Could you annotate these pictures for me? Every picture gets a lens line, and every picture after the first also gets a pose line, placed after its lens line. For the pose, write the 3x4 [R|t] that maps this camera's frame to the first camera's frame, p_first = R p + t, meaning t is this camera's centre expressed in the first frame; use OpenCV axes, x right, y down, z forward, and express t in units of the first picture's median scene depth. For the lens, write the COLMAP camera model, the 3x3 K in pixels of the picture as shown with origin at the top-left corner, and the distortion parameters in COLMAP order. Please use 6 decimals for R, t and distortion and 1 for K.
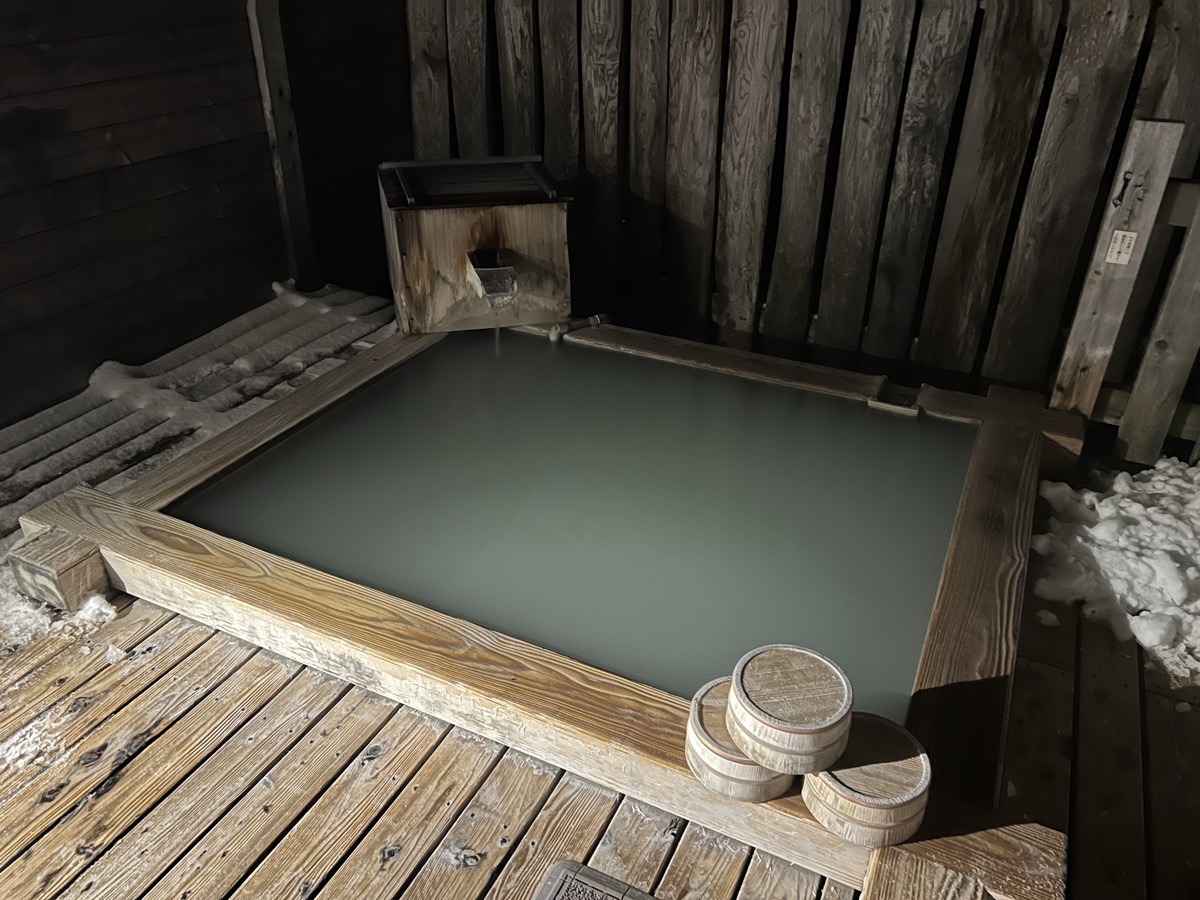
lens RADIAL K [[897.3, 0, 600.0], [0, 897.3, 450.0], [0, 0, 1]] dist [0.052890, -0.056361]
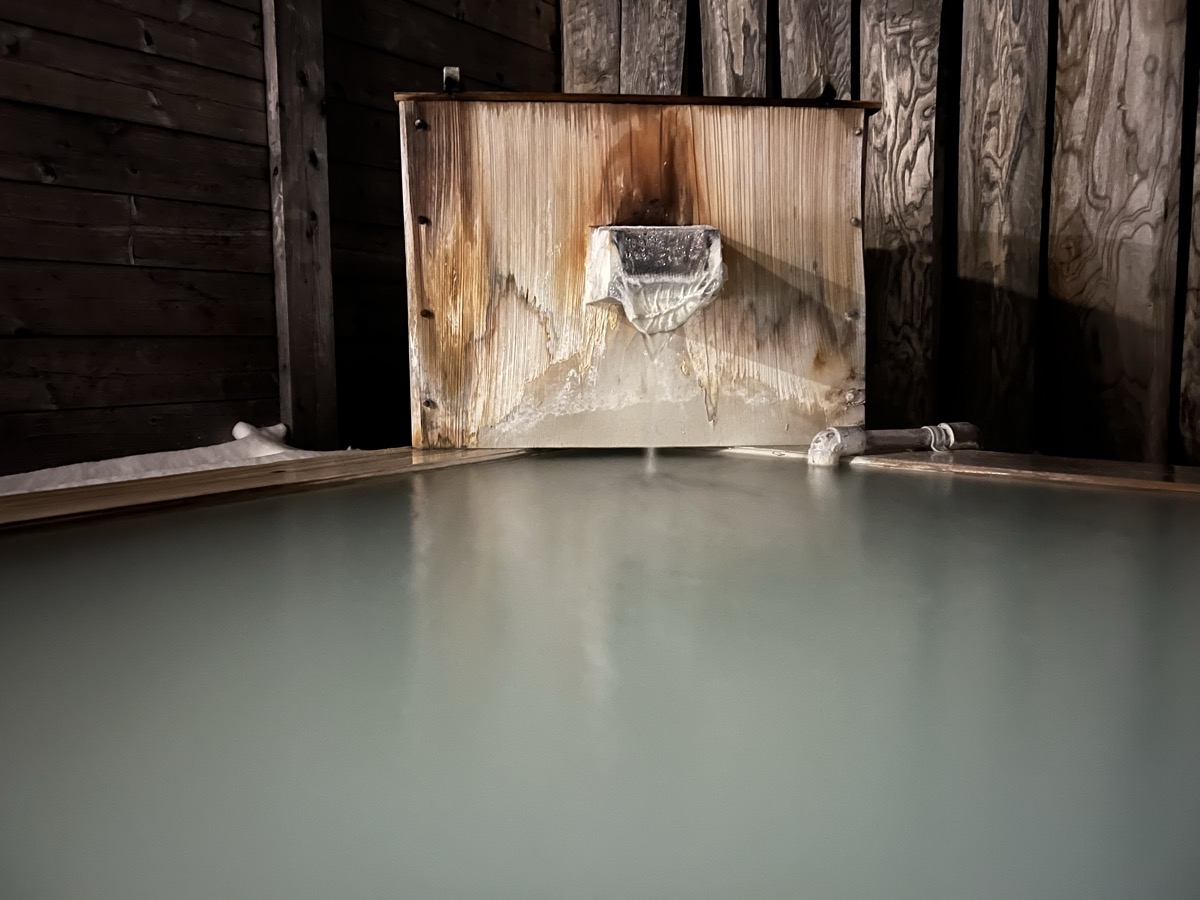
lens RADIAL K [[897.3, 0, 600.0], [0, 897.3, 450.0], [0, 0, 1]] dist [0.052890, -0.056361]
pose [[0.976269, 0.008341, -0.216400, -0.055872], [-0.095484, 0.913463, -0.395560, 0.011074], [0.194374, 0.406835, 0.892583, 0.638300]]
